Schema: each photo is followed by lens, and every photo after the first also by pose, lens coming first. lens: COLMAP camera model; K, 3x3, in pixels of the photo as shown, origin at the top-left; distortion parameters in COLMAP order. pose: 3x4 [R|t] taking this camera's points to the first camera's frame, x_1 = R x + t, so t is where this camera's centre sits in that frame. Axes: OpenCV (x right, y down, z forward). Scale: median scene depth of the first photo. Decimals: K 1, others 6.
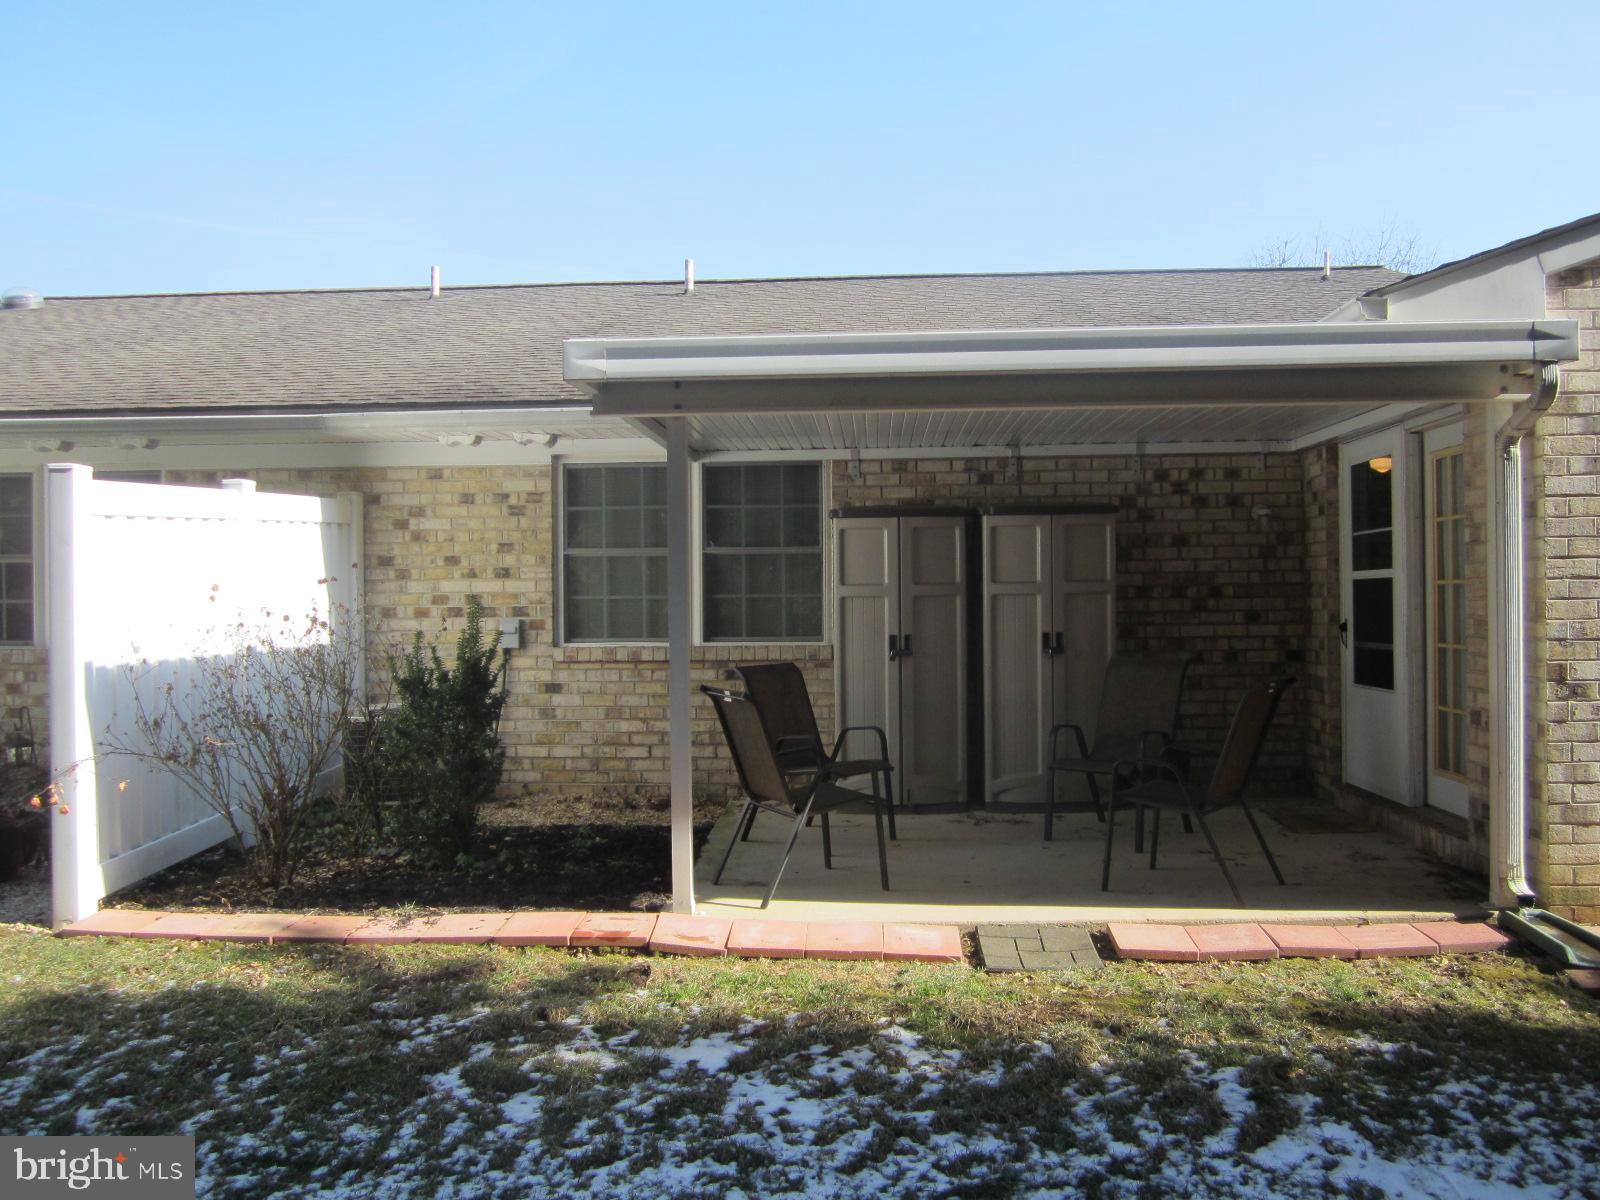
lens RADIAL K [[1312.1, 0, 800.8], [0, 1312.1, 604.4], [0, 0, 1]] dist [-0.051330, 0.011519]
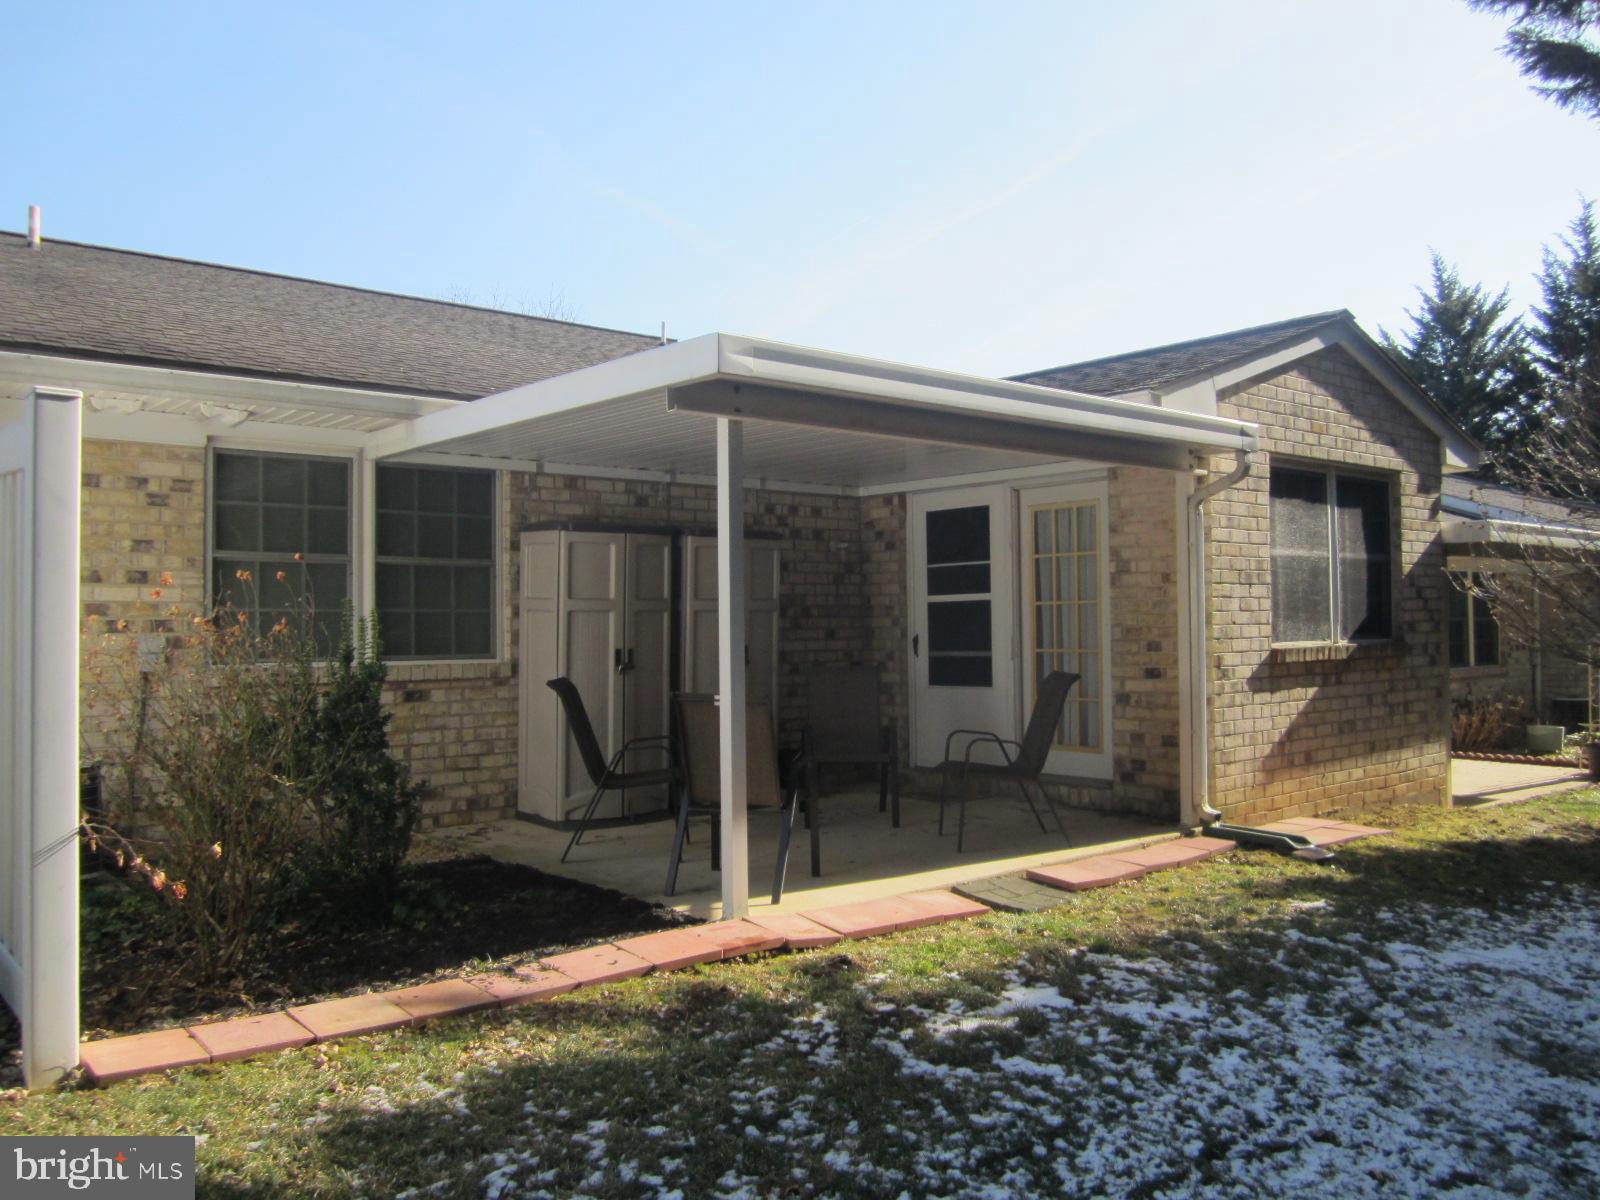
lens RADIAL K [[1312.1, 0, 800.8], [0, 1312.1, 604.4], [0, 0, 1]] dist [-0.051330, 0.011519]
pose [[0.714395, 0.016733, 0.699543, -0.802013], [0.006264, 0.999521, -0.030306, 0.030375], [-0.699715, 0.026032, 0.713948, 0.264880]]
